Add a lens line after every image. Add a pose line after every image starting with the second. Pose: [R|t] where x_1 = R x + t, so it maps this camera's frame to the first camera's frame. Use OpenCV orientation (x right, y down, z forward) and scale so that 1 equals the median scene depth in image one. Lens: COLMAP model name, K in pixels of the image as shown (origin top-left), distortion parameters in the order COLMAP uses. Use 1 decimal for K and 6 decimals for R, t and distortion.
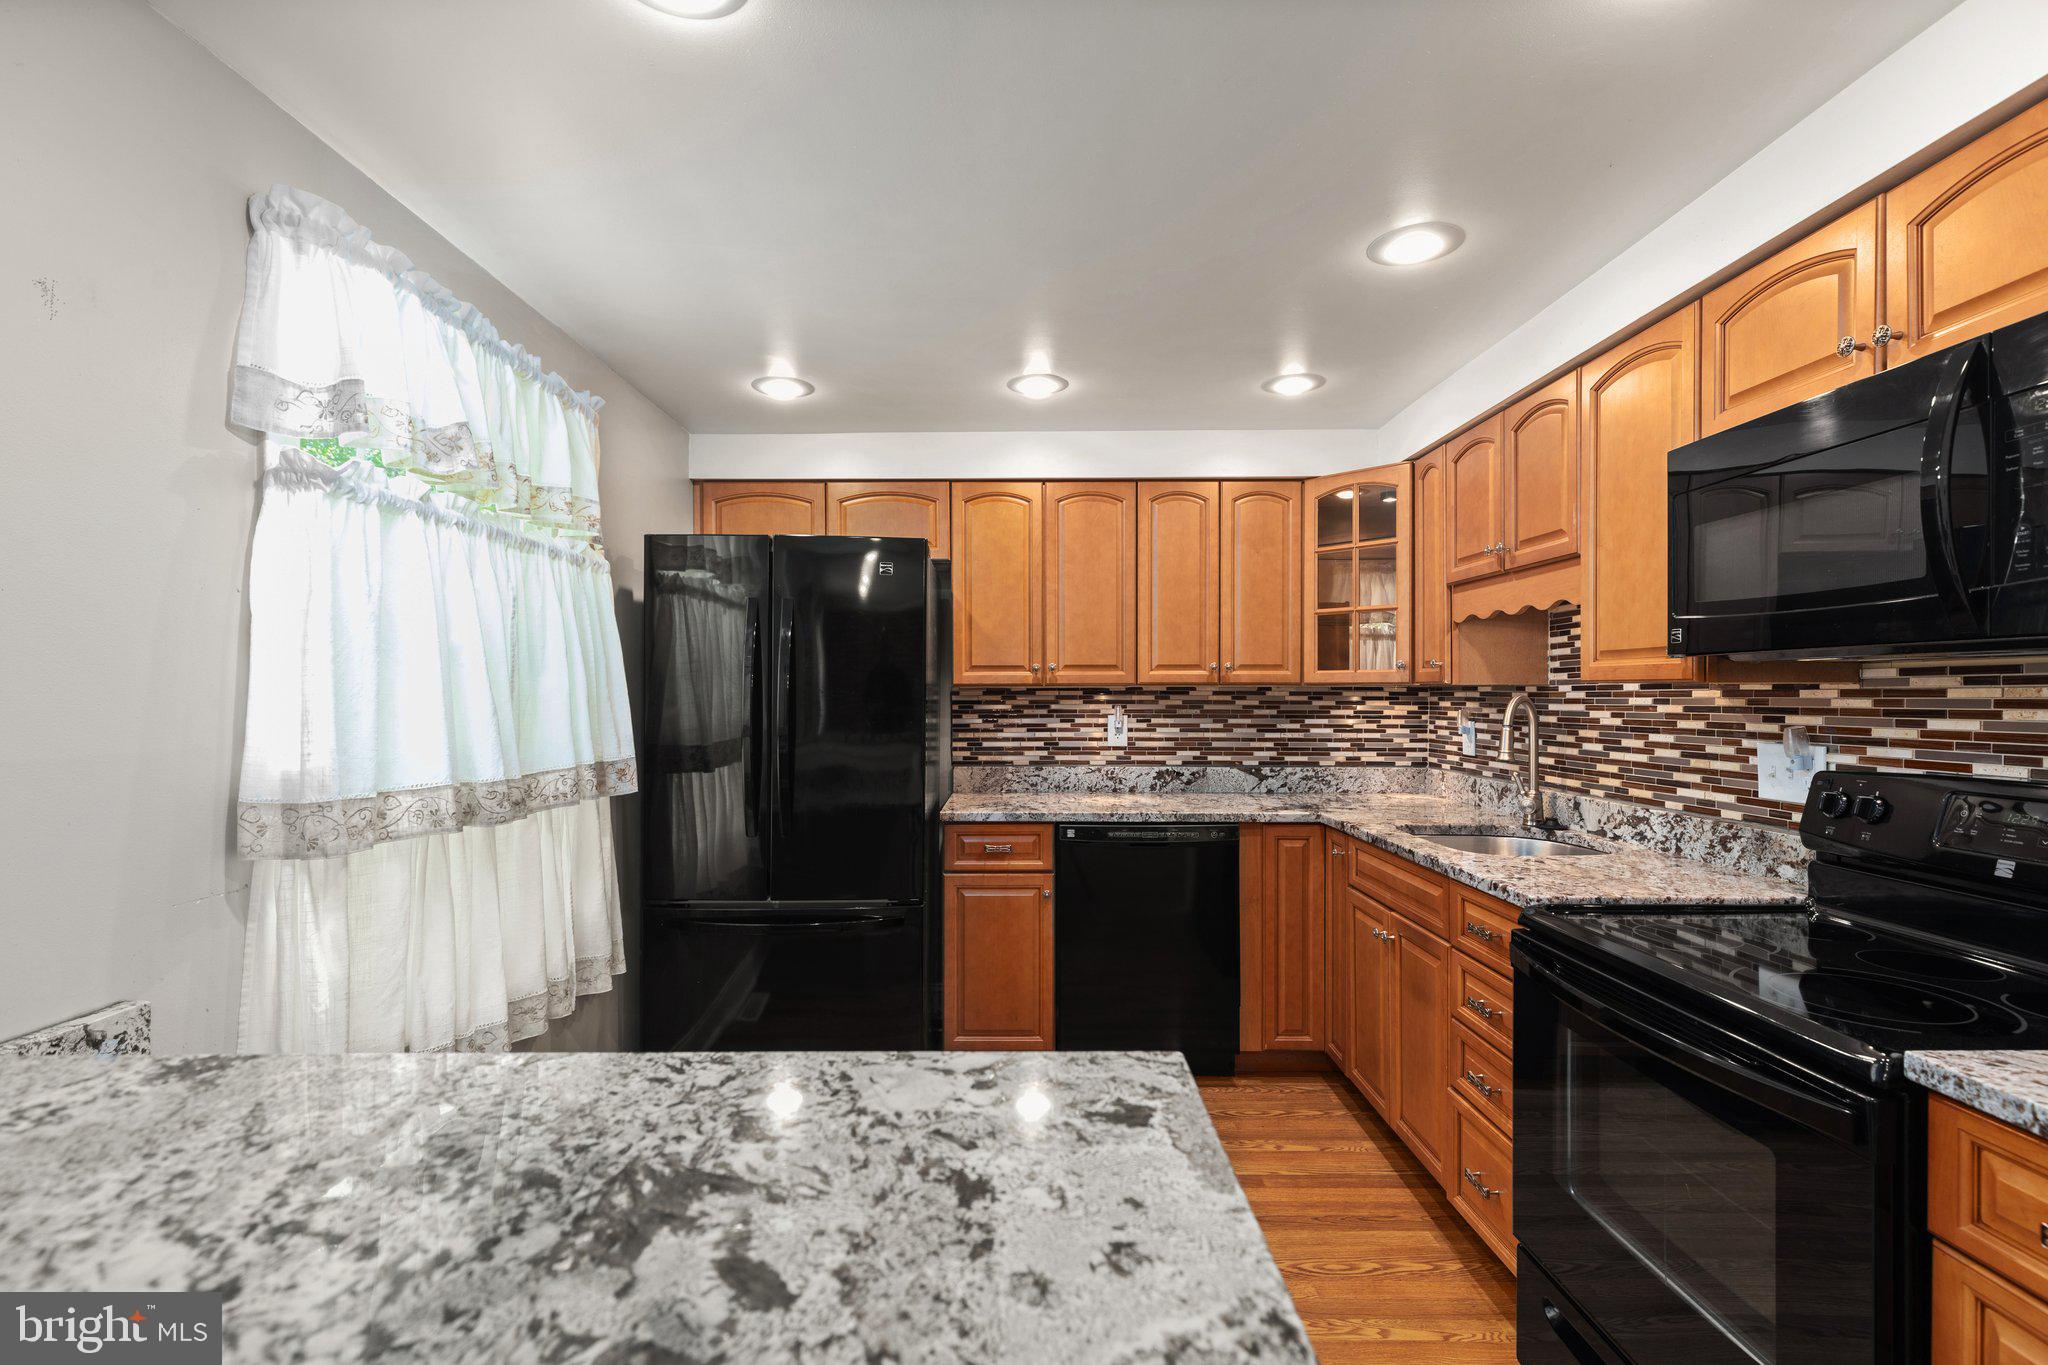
lens RADIAL K [[925.3, 0, 1026.1], [0, 925.3, 703.8], [0, 0, 1]] dist [0.008629, -0.000787]
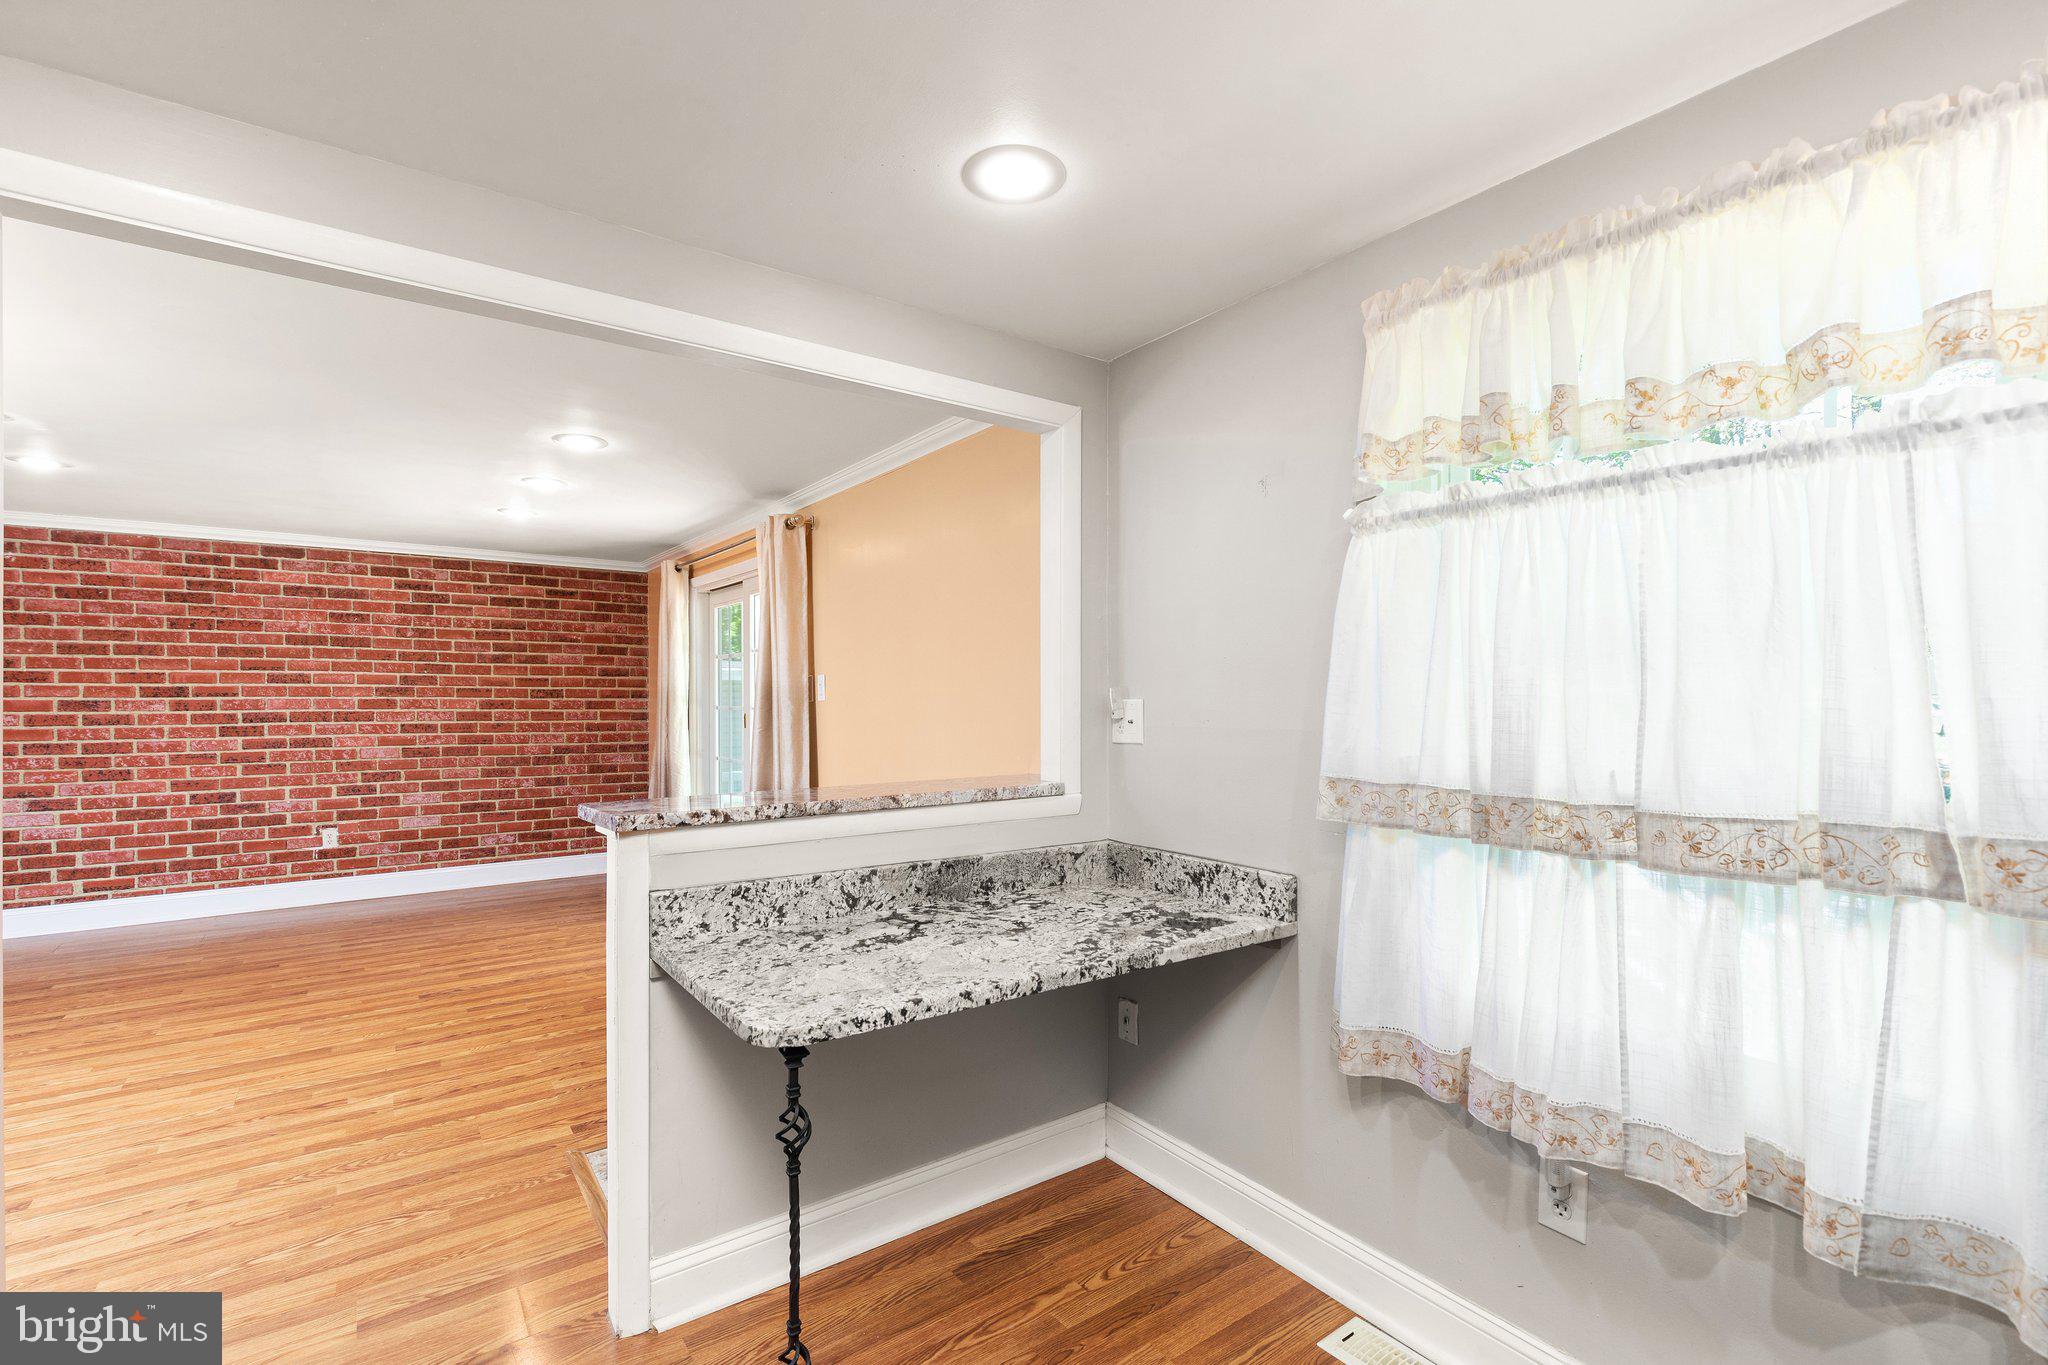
lens RADIAL K [[918.1, 0, 1057.6], [0, 918.1, 699.2], [0, 0, 1]] dist [-0.024112, 0.008450]
pose [[-0.790779, 0.000717, -0.612101, 0.151868], [-0.006949, 0.999924, 0.010149, -0.008066], [0.612062, 0.012279, -0.790715, 0.771209]]
